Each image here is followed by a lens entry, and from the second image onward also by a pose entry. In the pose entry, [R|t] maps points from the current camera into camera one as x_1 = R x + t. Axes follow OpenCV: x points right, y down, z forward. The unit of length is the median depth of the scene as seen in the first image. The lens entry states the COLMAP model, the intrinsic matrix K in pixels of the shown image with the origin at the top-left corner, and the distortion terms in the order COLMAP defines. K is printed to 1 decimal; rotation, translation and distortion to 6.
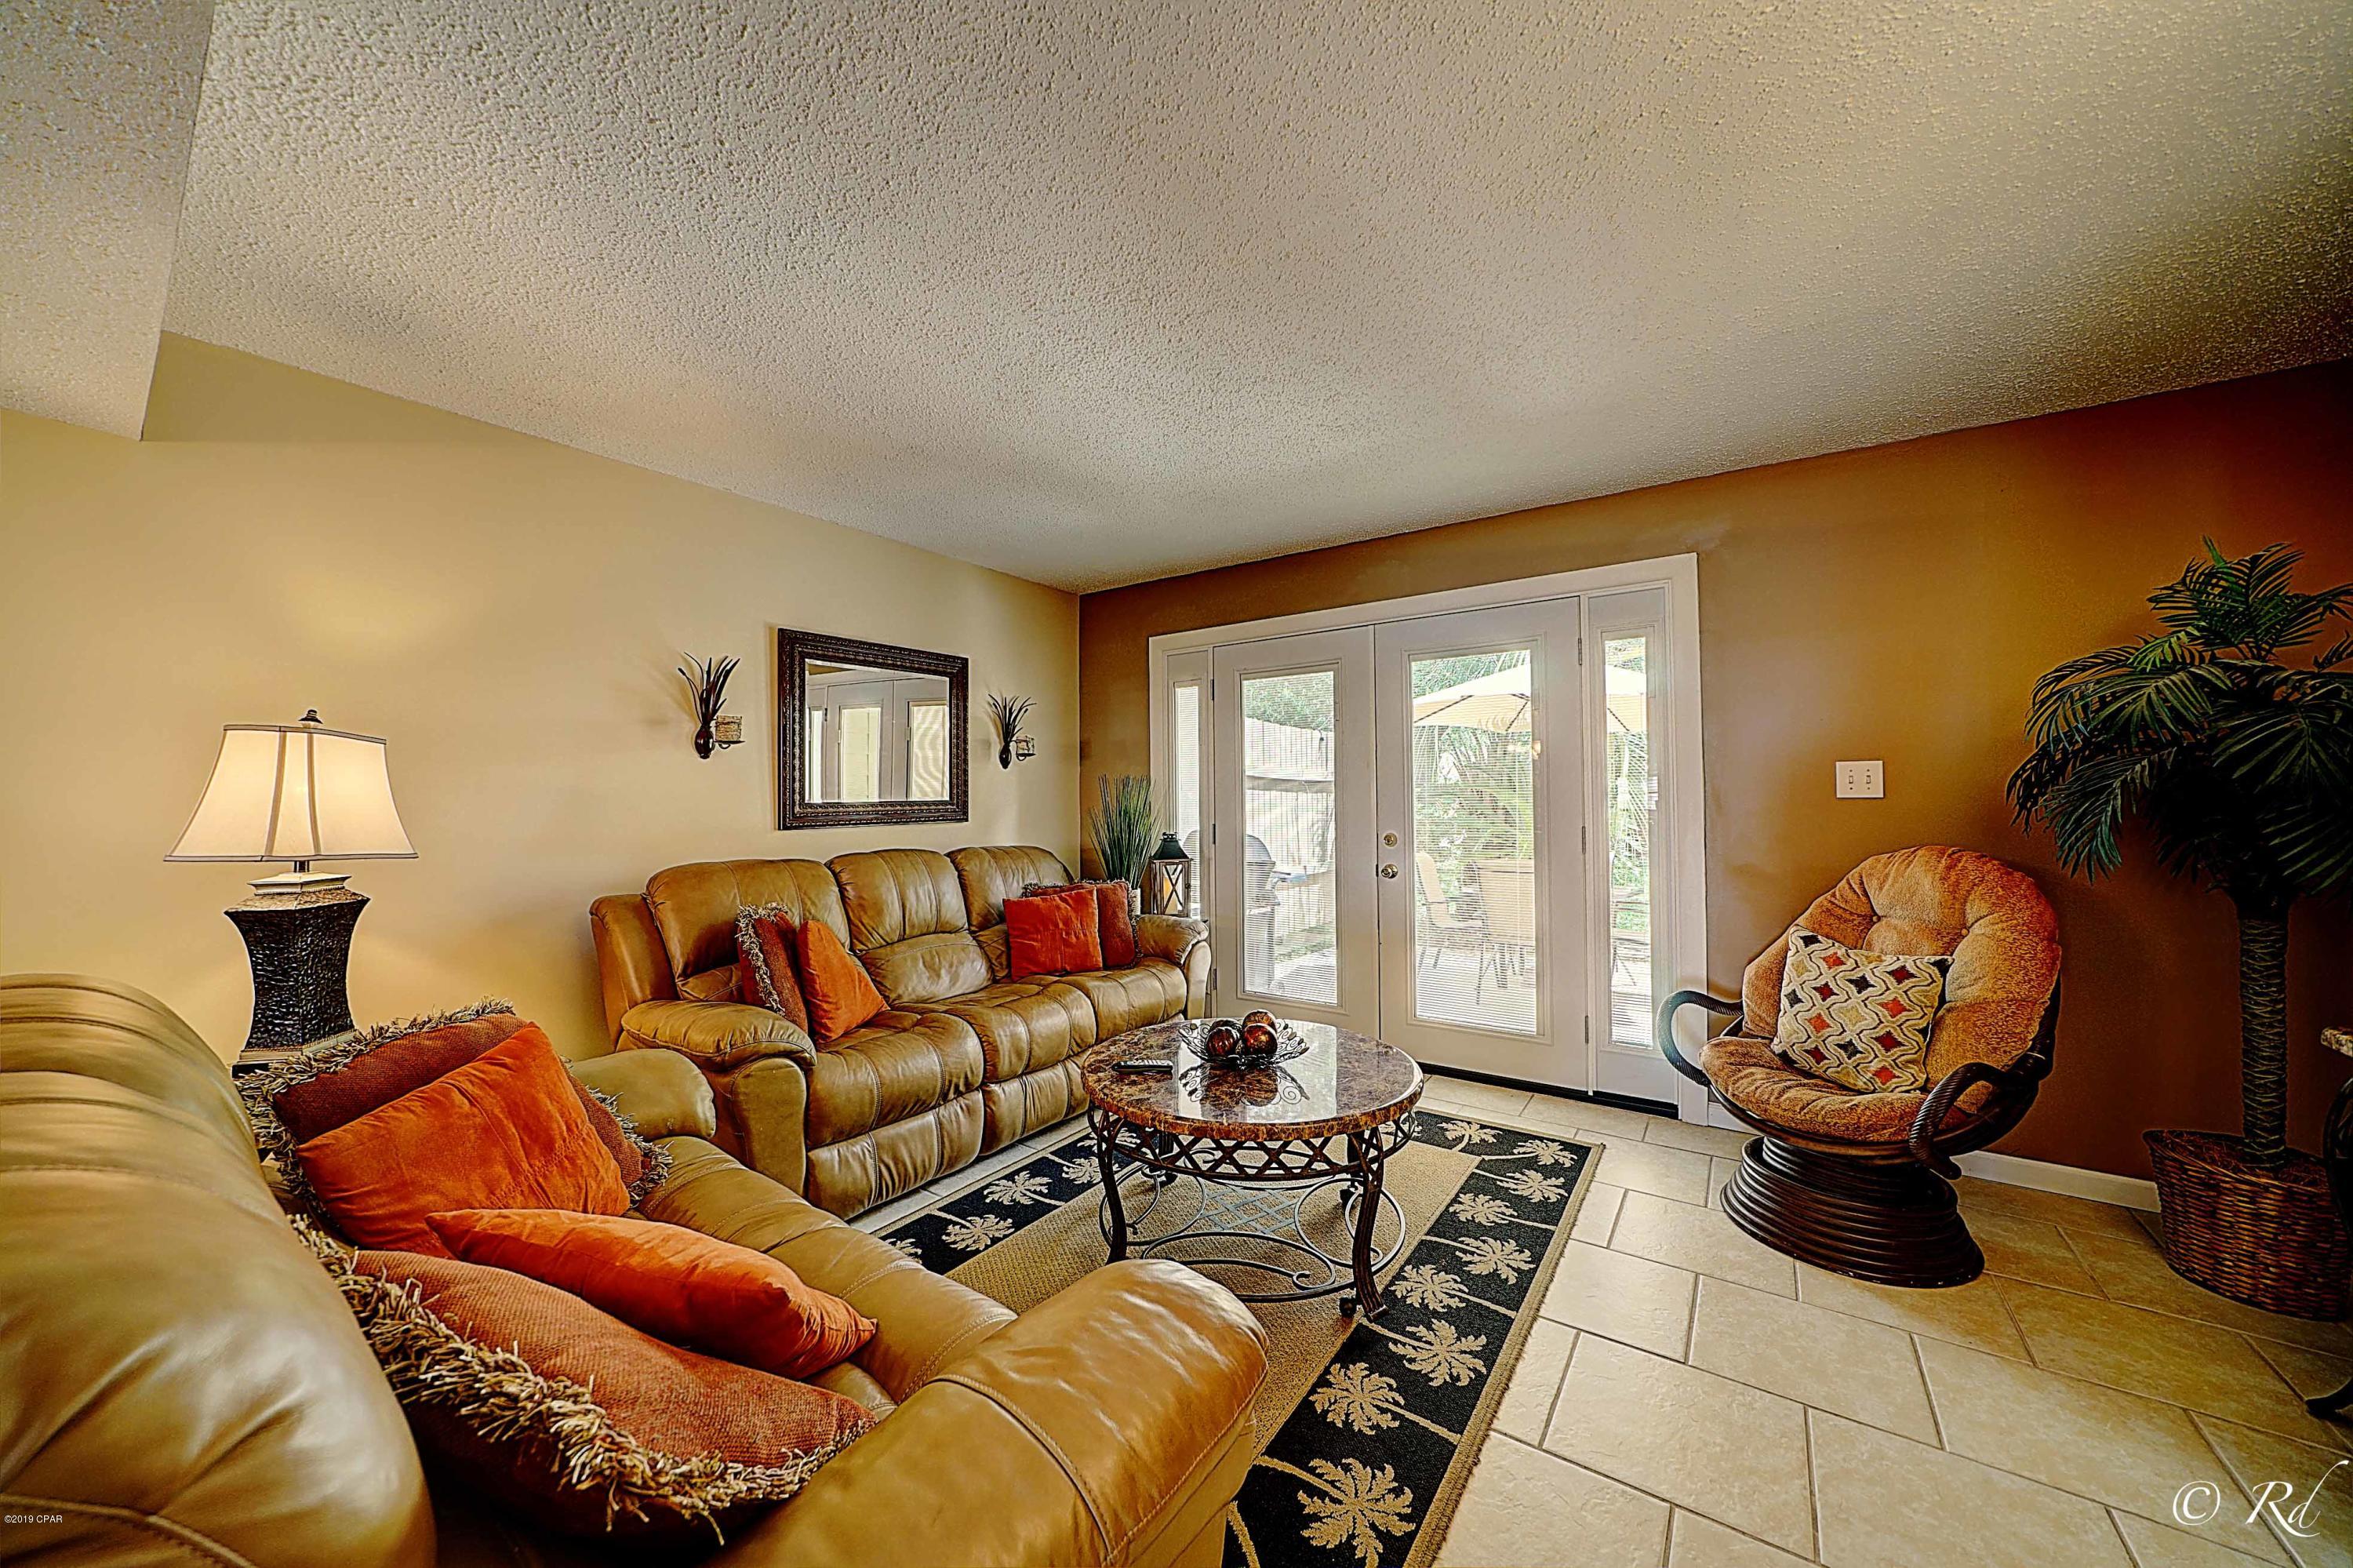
lens RADIAL K [[818.9, 0, 1175.3], [0, 818.9, 782.2], [0, 0, 1]] dist [-0.026851, 0.003546]
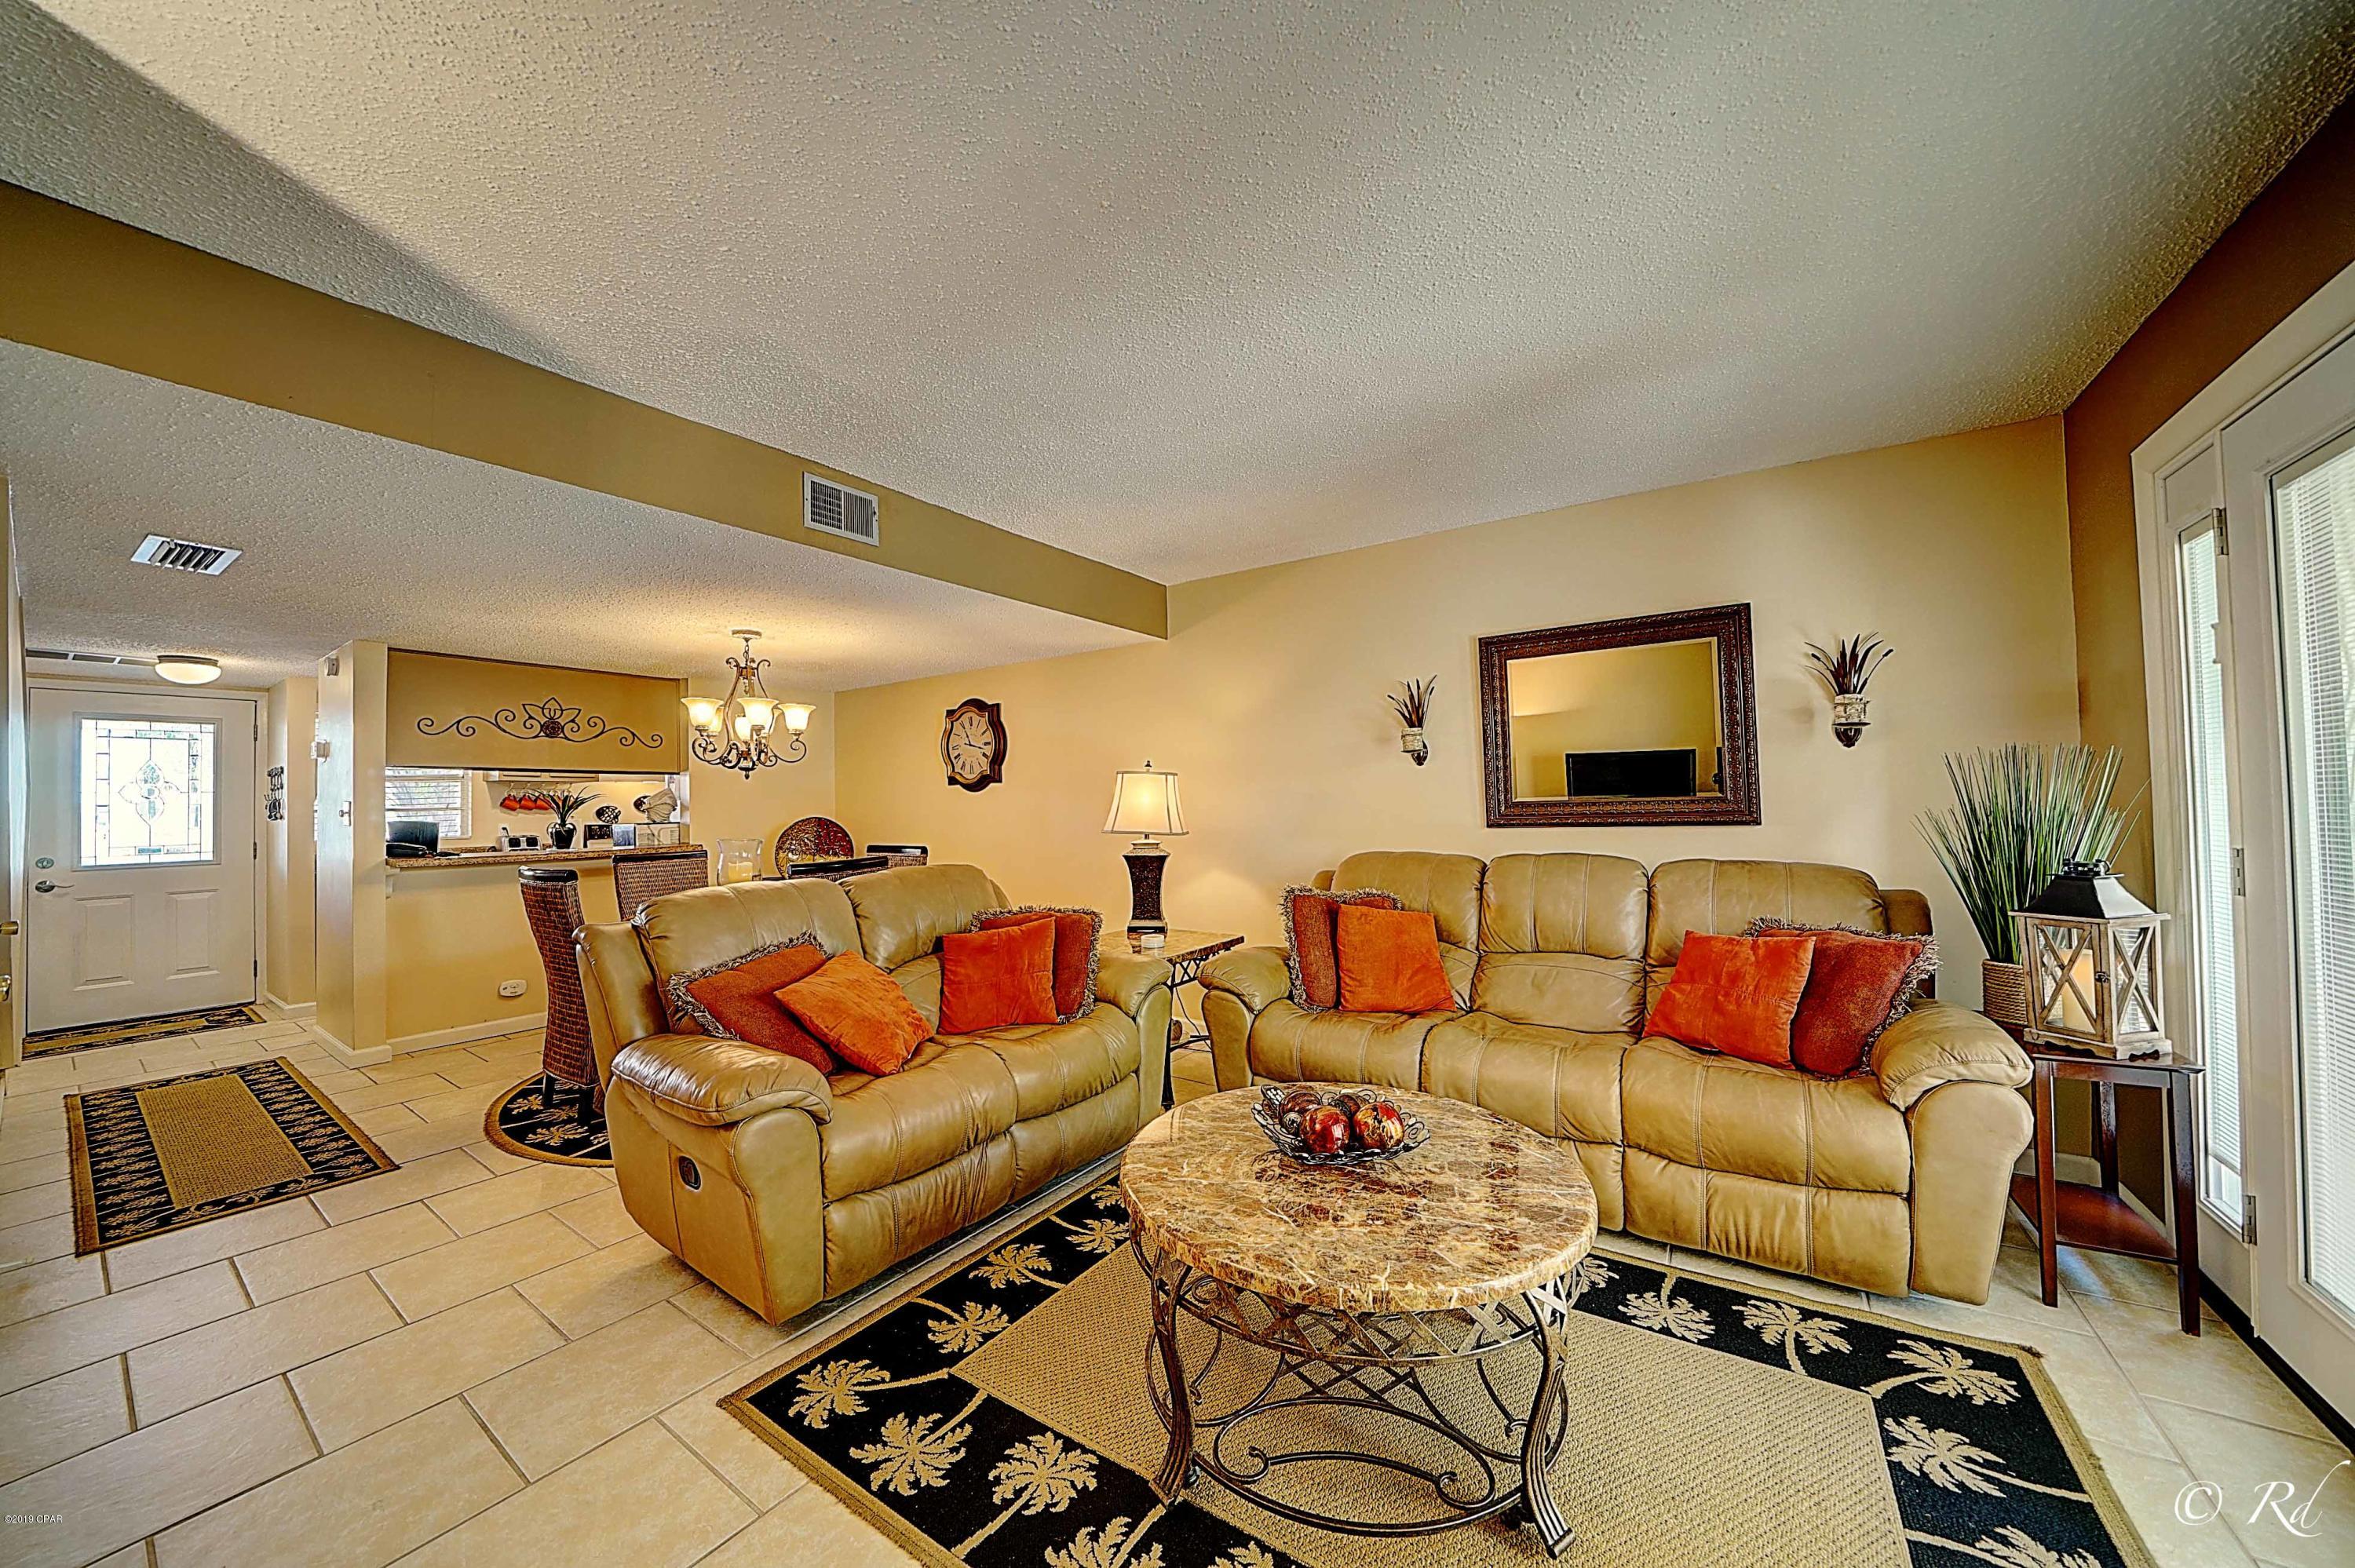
lens RADIAL K [[819.4, 0, 1176.3], [0, 819.4, 782.2], [0, 0, 1]] dist [-0.026851, 0.003546]
pose [[0.020987, -0.020233, -0.999575, 0.565128], [0.038347, 0.999076, -0.019418, 0.004815], [0.999044, -0.037923, 0.021744, 0.569945]]
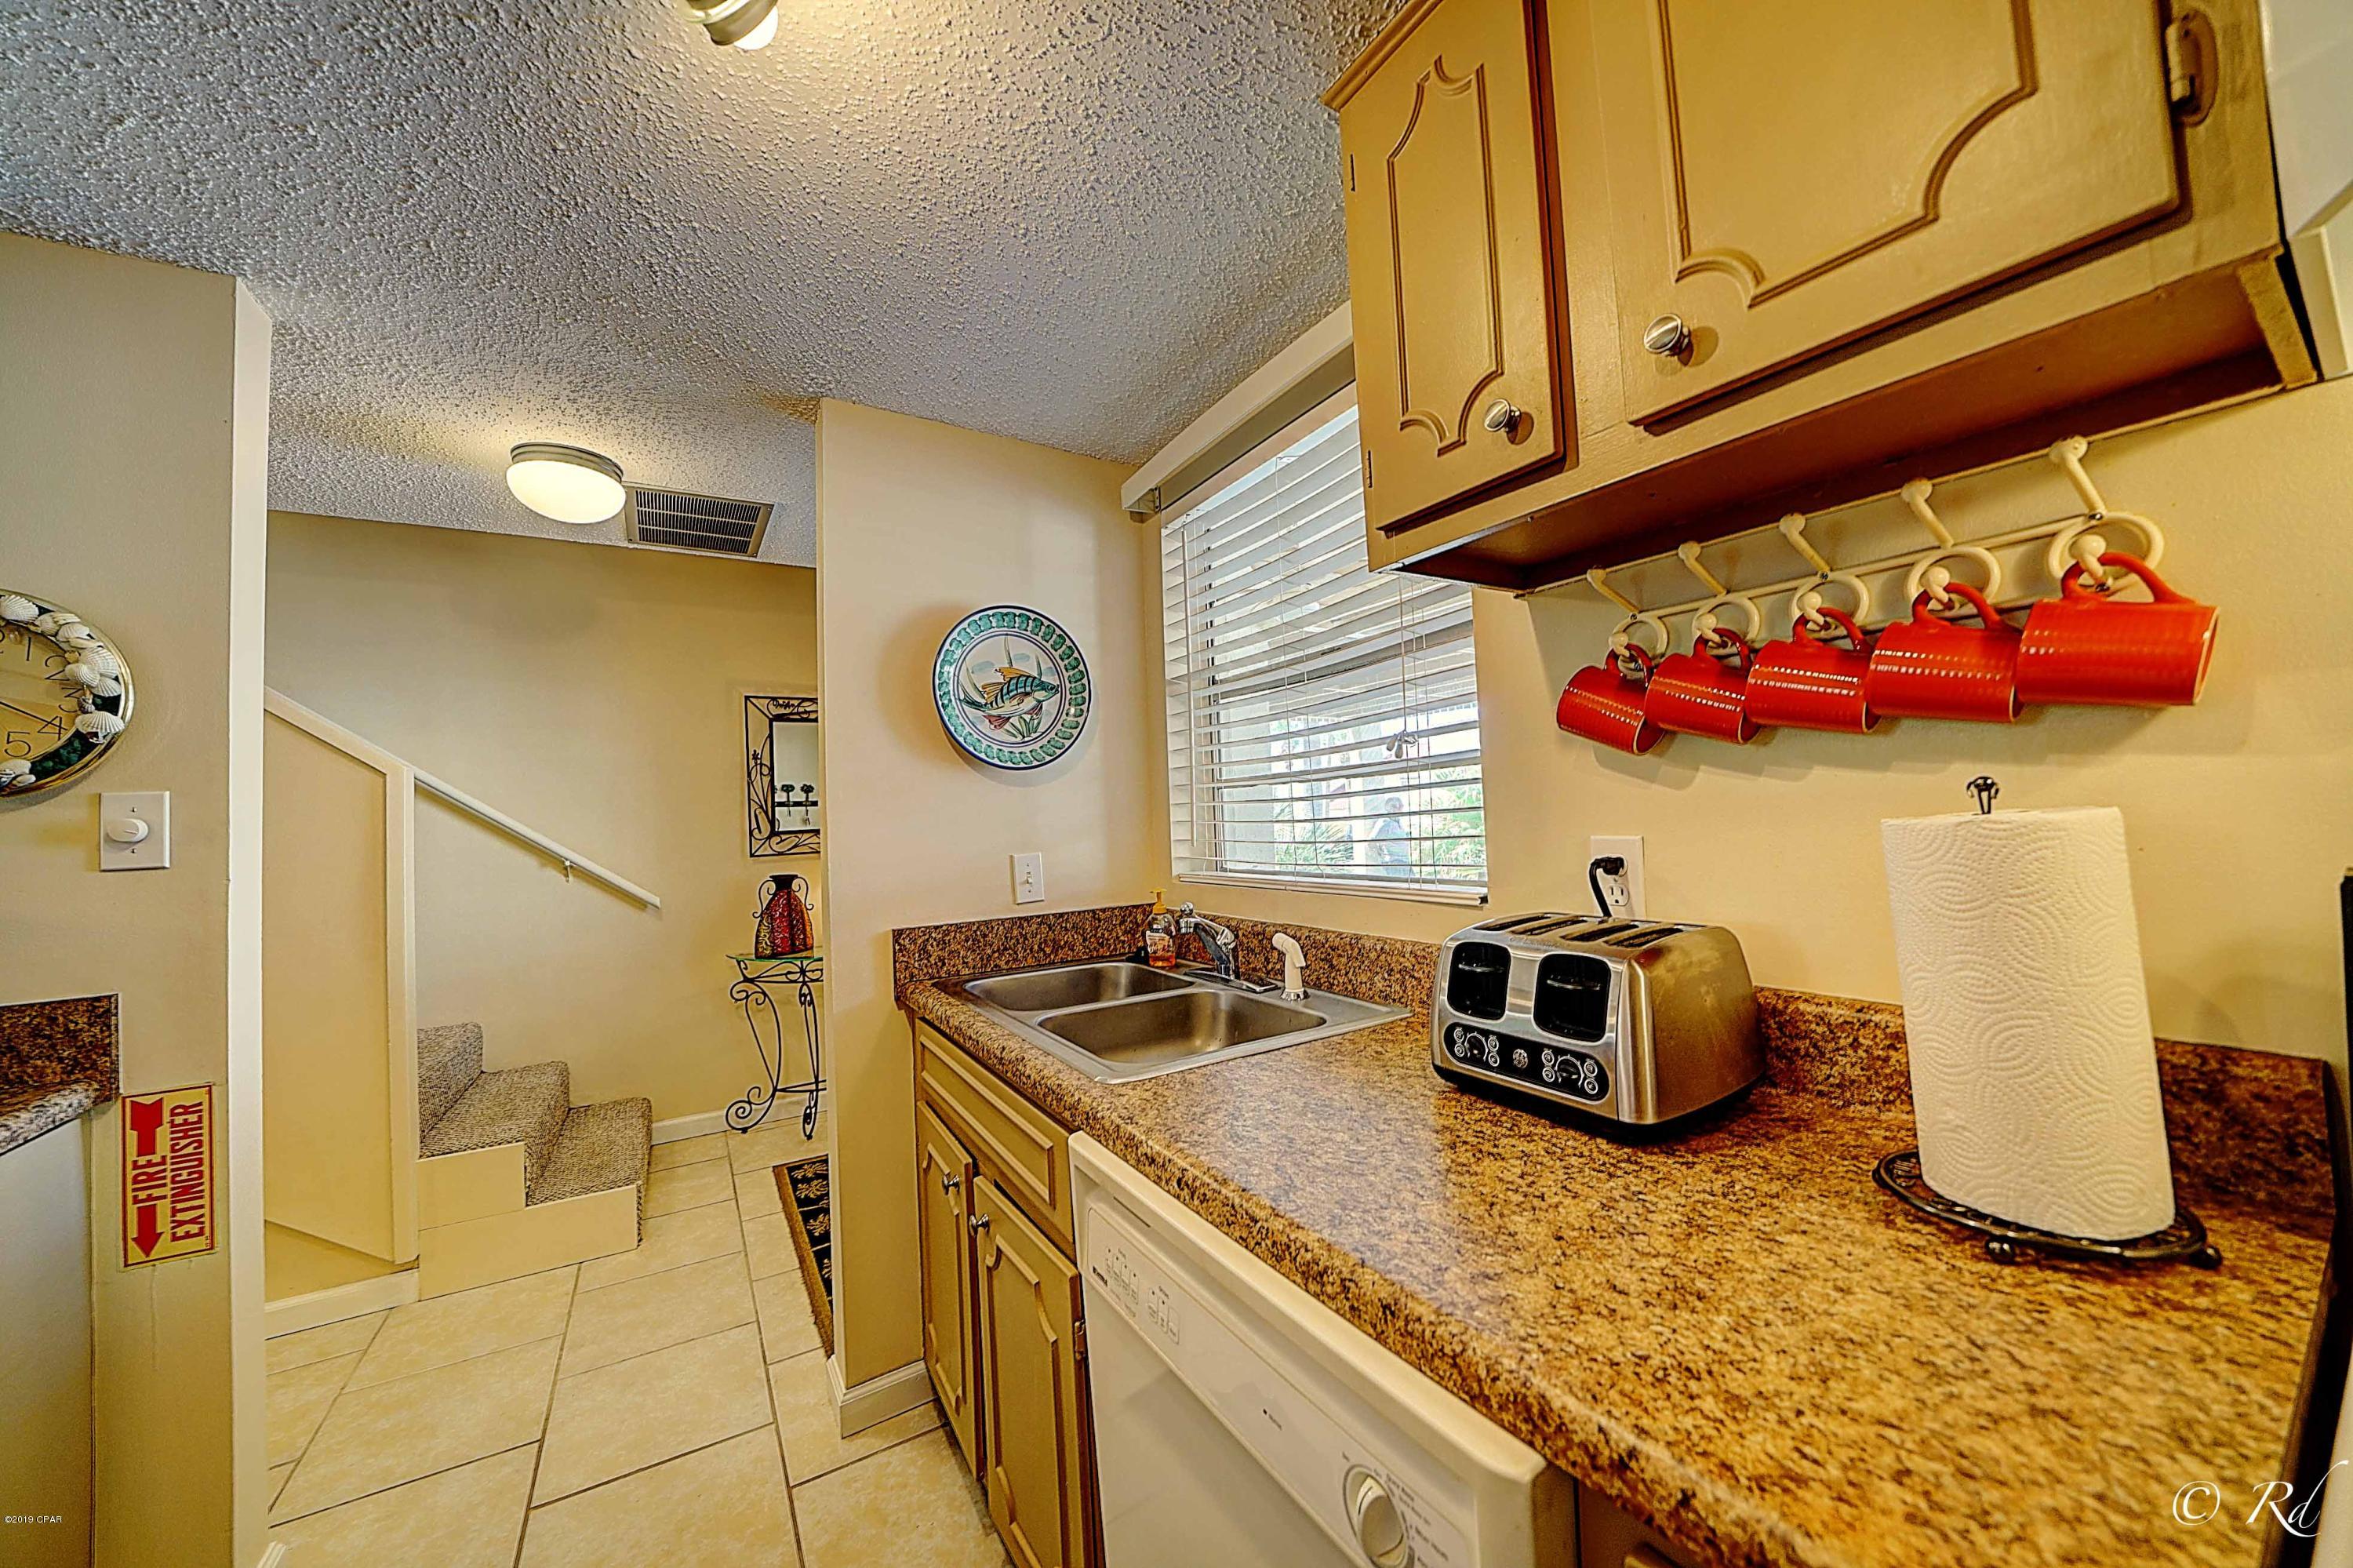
lens RADIAL K [[818.9, 0, 1175.3], [0, 818.9, 782.2], [0, 0, 1]] dist [-0.026851, 0.003546]
pose [[-0.921364, 0.057792, 0.384380, -1.419023], [0.035982, 0.997320, -0.063698, -0.001906], [-0.387032, -0.044858, -0.920975, -0.676965]]
